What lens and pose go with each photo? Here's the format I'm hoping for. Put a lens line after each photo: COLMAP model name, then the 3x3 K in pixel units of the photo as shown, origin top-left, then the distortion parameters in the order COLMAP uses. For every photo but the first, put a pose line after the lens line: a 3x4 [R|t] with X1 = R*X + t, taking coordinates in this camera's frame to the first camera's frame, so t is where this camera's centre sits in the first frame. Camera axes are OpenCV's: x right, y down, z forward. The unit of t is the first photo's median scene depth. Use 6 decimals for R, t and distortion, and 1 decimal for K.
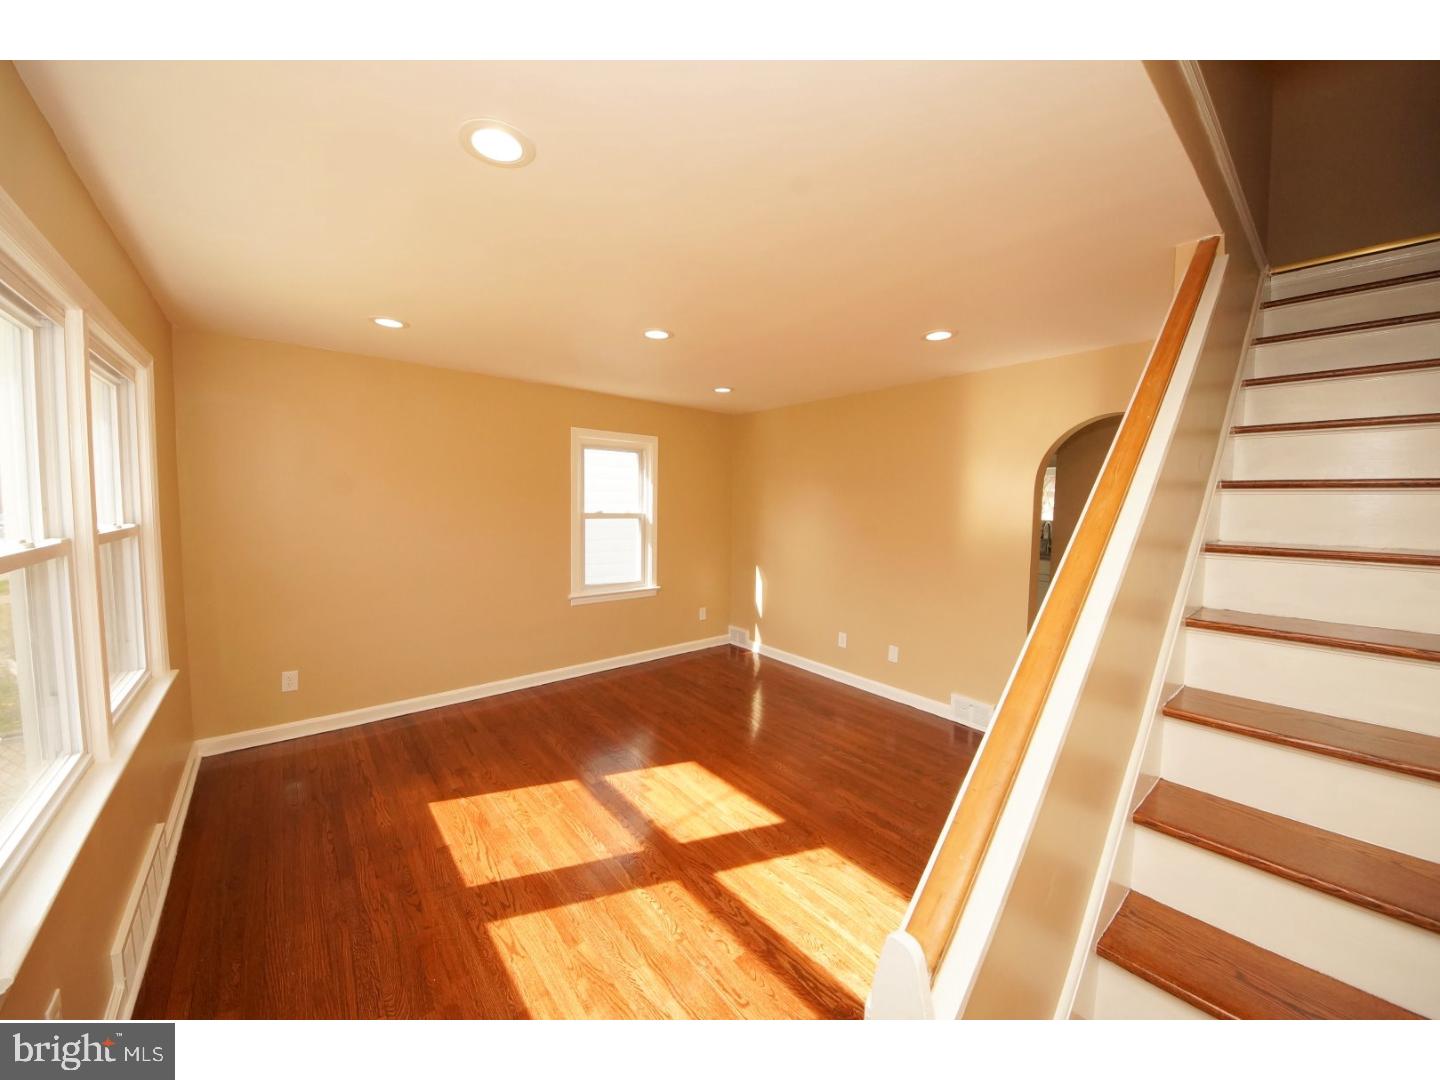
lens RADIAL K [[554.5, 0, 719.1], [0, 554.5, 535.6], [0, 0, 1]] dist [-0.004677, -0.001140]
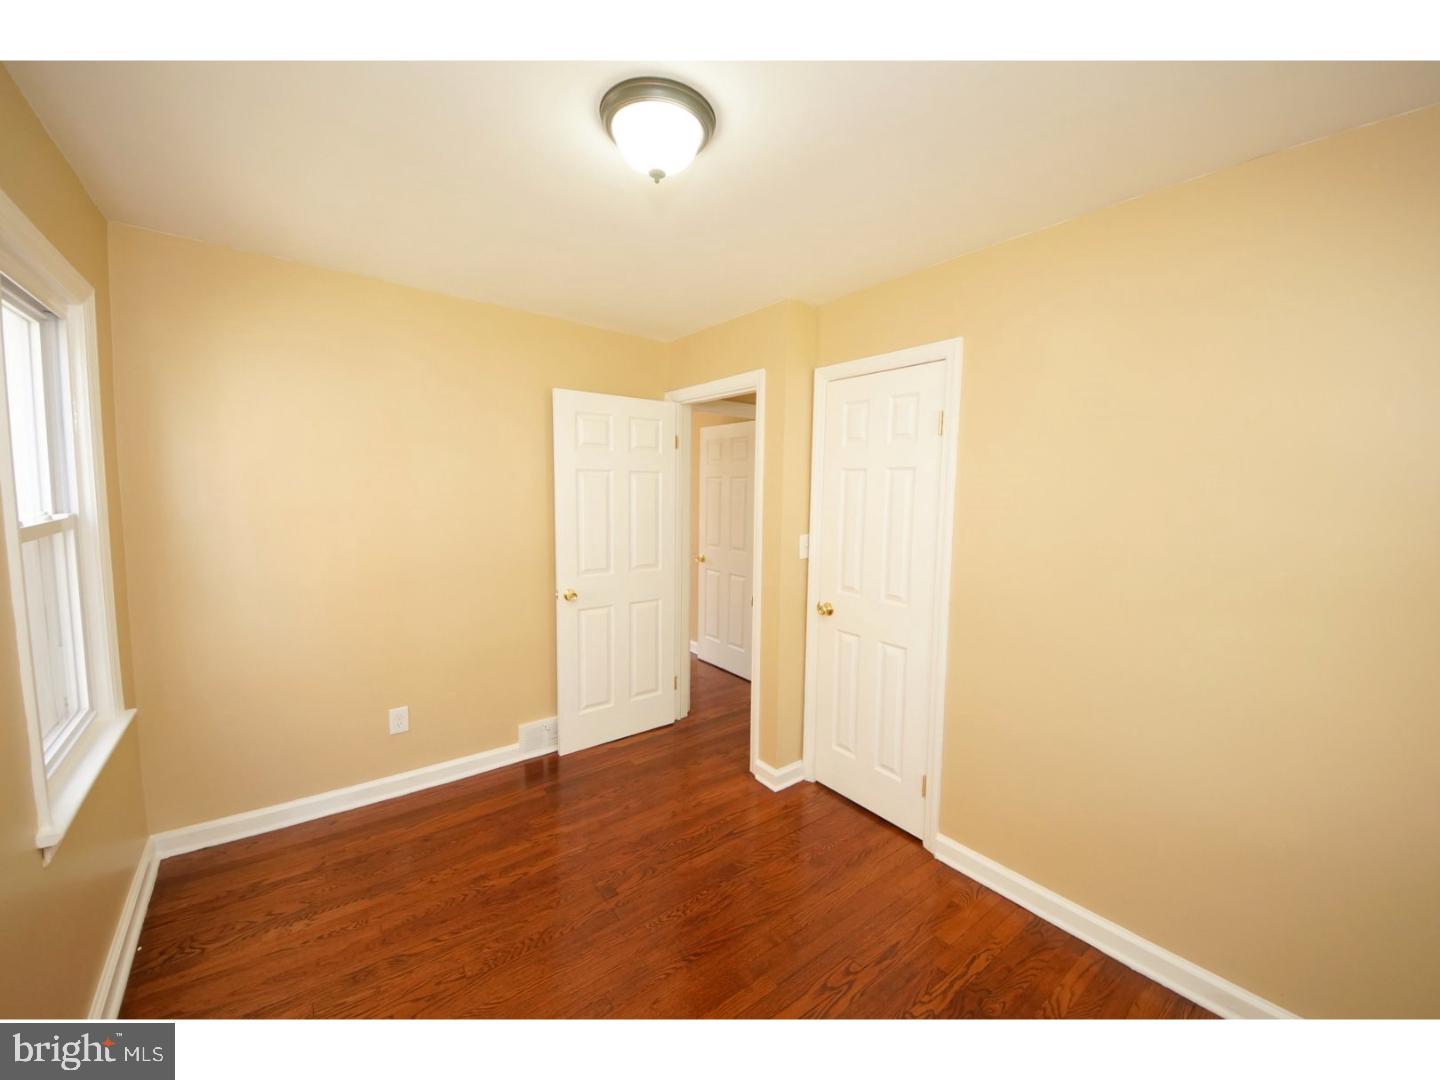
lens RADIAL K [[554.5, 0, 731.6], [0, 554.5, 531.2], [0, 0, 1]] dist [-0.004677, -0.001140]
pose [[0.999664, 0.004804, 0.025491, -0.201155], [-0.005209, 0.999861, 0.015857, -0.013958], [-0.025411, -0.015985, 0.999549, 0.246997]]
